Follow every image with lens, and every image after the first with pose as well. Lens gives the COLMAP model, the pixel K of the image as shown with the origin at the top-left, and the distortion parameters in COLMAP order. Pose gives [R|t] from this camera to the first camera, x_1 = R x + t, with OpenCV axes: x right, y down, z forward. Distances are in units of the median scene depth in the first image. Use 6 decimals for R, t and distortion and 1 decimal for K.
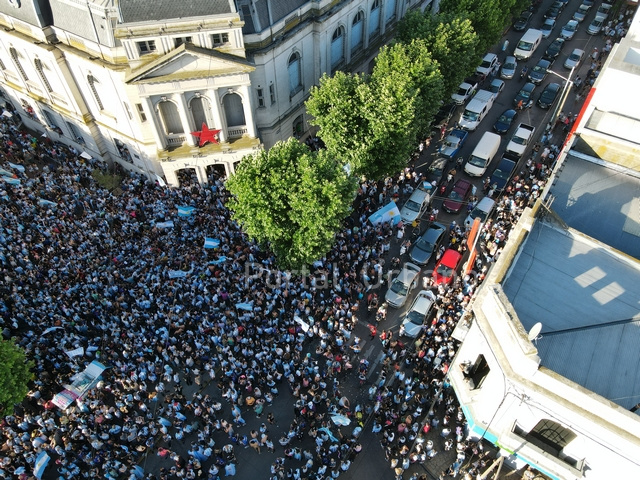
lens RADIAL K [[469.2, 0, 320.3], [0, 469.2, 236.4], [0, 0, 1]] dist [0.018435, 0.003259]
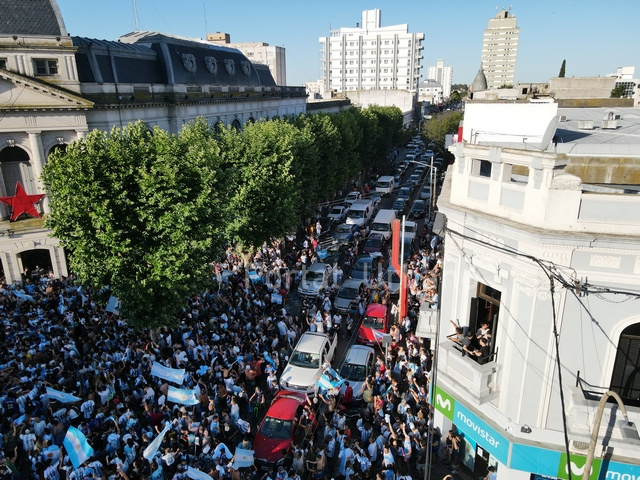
lens RADIAL K [[469.2, 0, 319.4], [0, 469.2, 238.7], [0, 0, 1]] dist [0.018435, 0.003259]
pose [[0.957547, -0.079977, 0.276960, -0.007684], [0.213977, 0.840989, -0.496943, 0.310838], [-0.193177, 0.535109, 0.822400, 0.349558]]
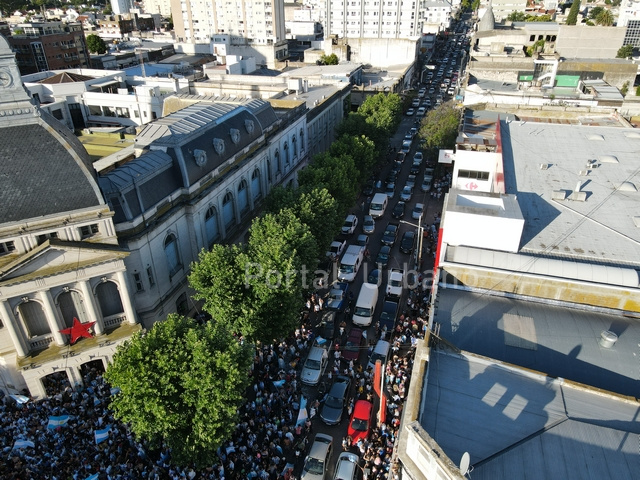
lens RADIAL K [[469.2, 0, 319.4], [0, 469.2, 237.6], [0, 0, 1]] dist [0.018435, 0.003259]
pose [[0.958218, -0.134498, 0.252446, -0.001828], [0.214644, 0.921456, -0.323801, 0.015546], [-0.189068, 0.364458, 0.911825, 0.013868]]
